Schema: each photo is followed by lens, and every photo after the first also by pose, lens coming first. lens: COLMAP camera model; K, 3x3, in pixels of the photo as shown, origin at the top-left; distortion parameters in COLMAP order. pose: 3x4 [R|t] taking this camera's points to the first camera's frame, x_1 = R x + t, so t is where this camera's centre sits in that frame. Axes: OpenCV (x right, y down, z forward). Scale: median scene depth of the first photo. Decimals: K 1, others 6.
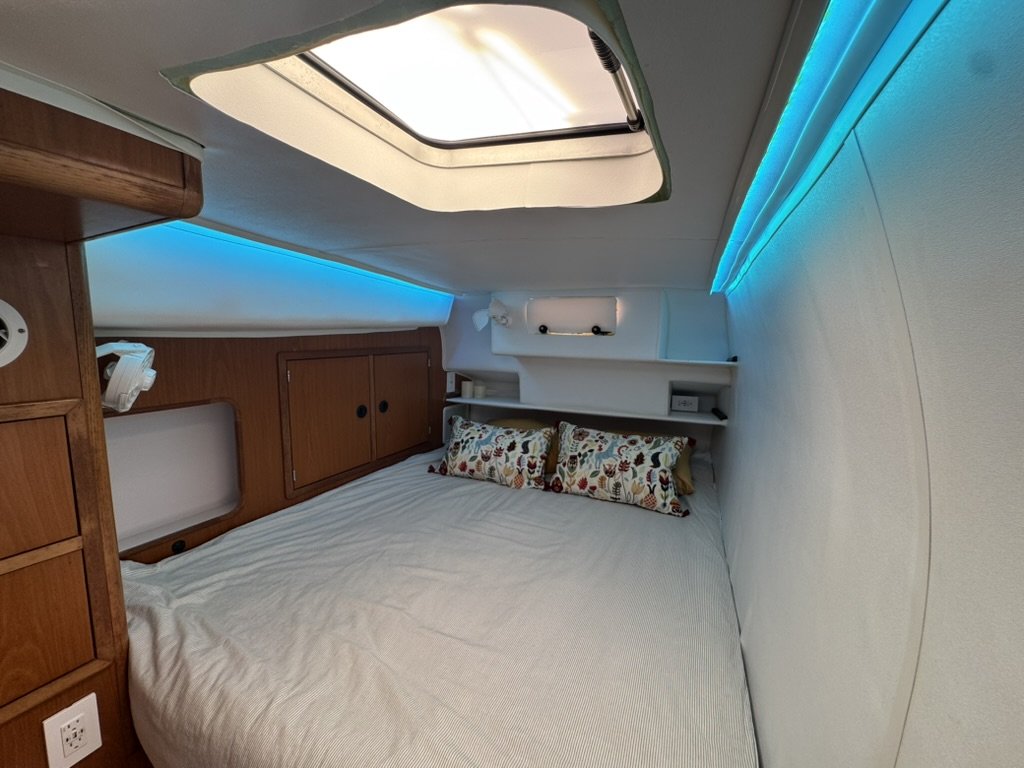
lens RADIAL K [[406.9, 0, 515.5], [0, 406.9, 383.7], [0, 0, 1]] dist [-0.000333, -0.000398]
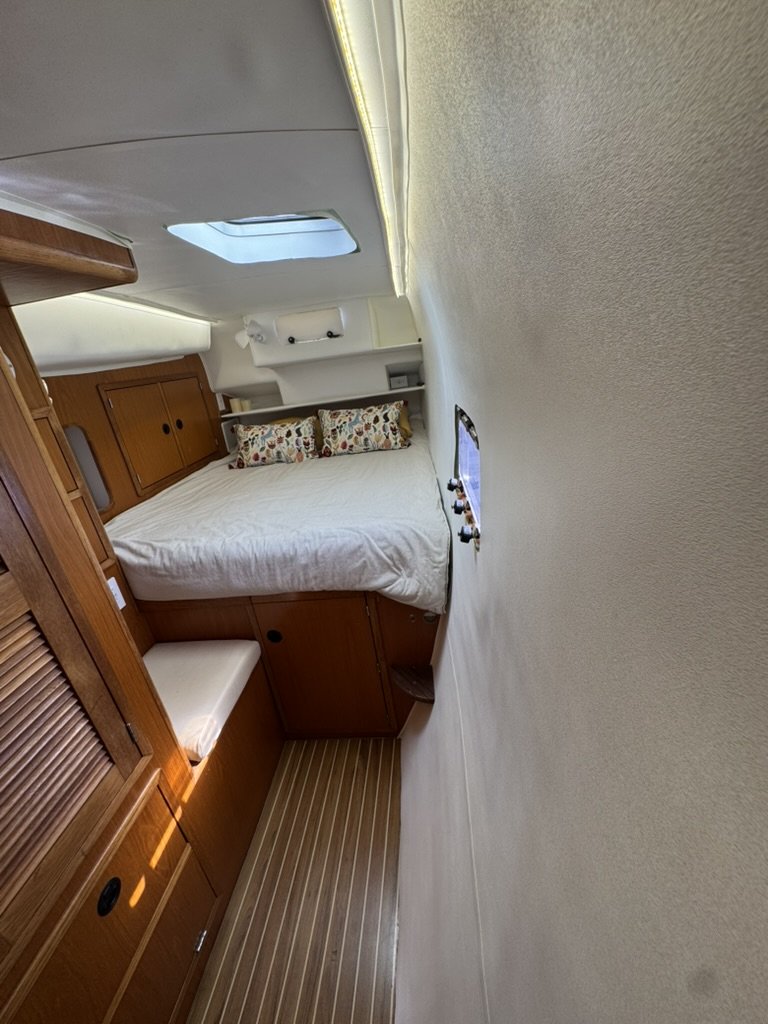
lens RADIAL K [[406.9, 0, 384.4], [0, 406.9, 511.4], [0, 0, 1]] dist [-0.000333, -0.000398]
pose [[0.928124, -0.256444, 0.269856, -0.157138], [0.187604, 0.948312, 0.255948, 0.118522], [-0.321544, -0.186926, 0.928261, -0.463047]]
